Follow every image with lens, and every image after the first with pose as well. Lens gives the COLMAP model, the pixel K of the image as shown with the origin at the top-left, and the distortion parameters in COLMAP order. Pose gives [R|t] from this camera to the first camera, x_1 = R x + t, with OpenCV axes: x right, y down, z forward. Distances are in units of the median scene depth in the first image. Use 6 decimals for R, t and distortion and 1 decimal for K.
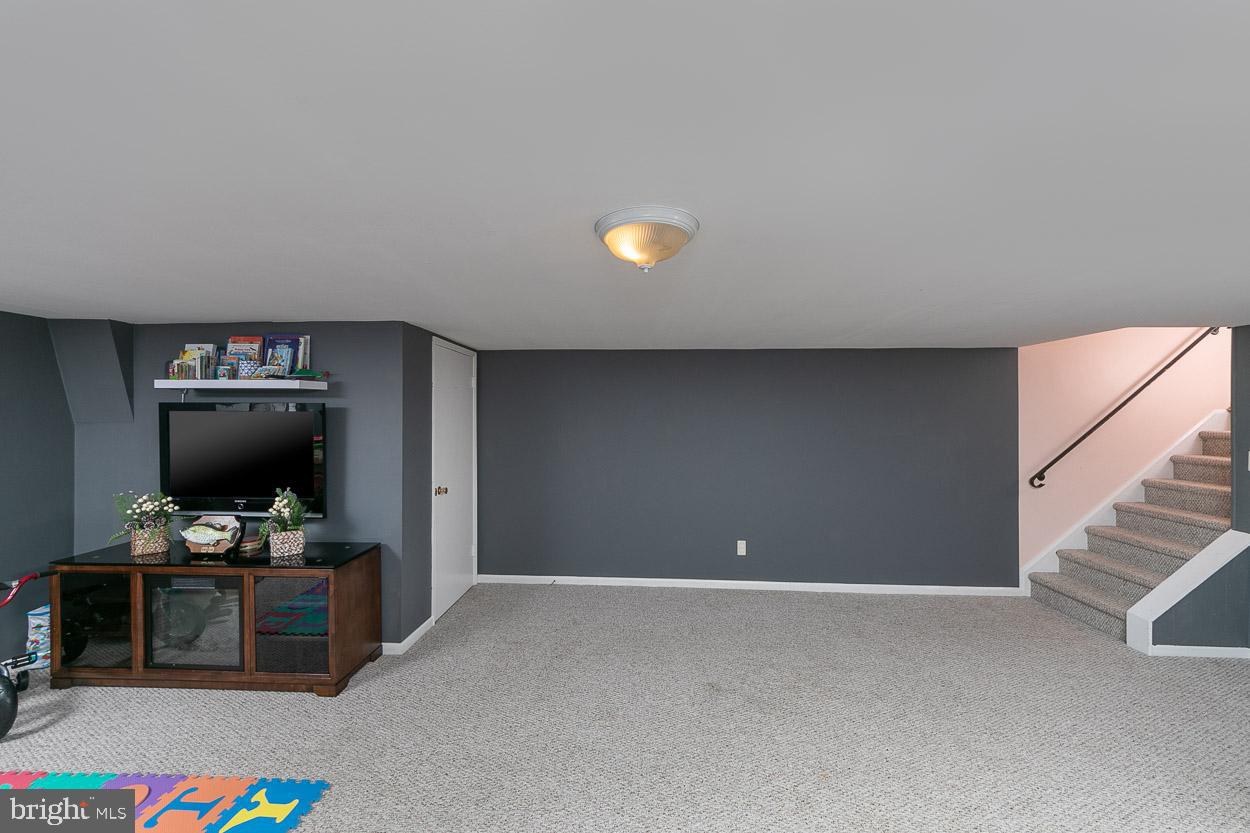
lens RADIAL K [[512.4, 0, 625.0], [0, 512.4, 416.5], [0, 0, 1]] dist [0.009666, -0.000153]
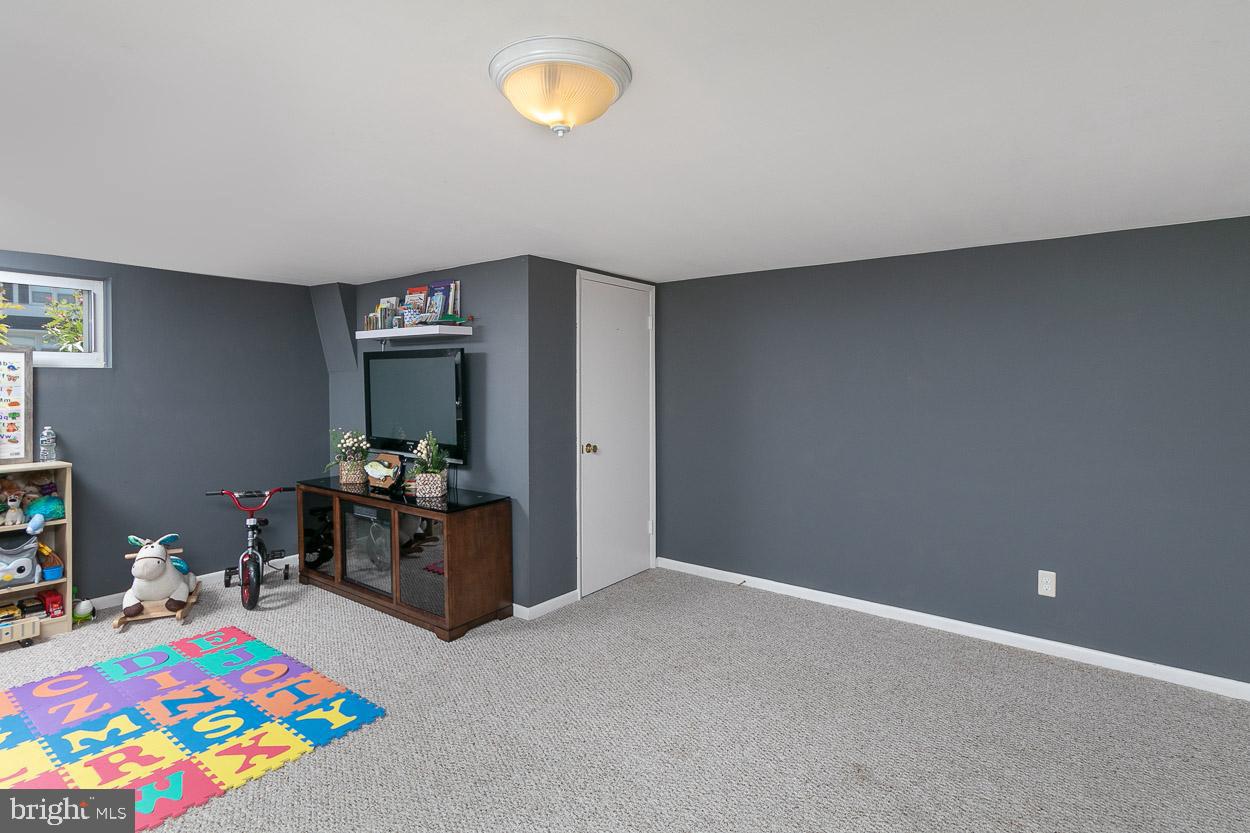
lens RADIAL K [[644.5, 0, 575.8], [0, 644.5, 397.0], [0, 0, 1]] dist [0.020131, -0.000278]
pose [[0.807847, 0.013925, -0.589228, 0.320078], [0.001233, 0.999679, 0.025316, 0.037204], [0.589391, -0.021178, 0.807570, 0.134763]]
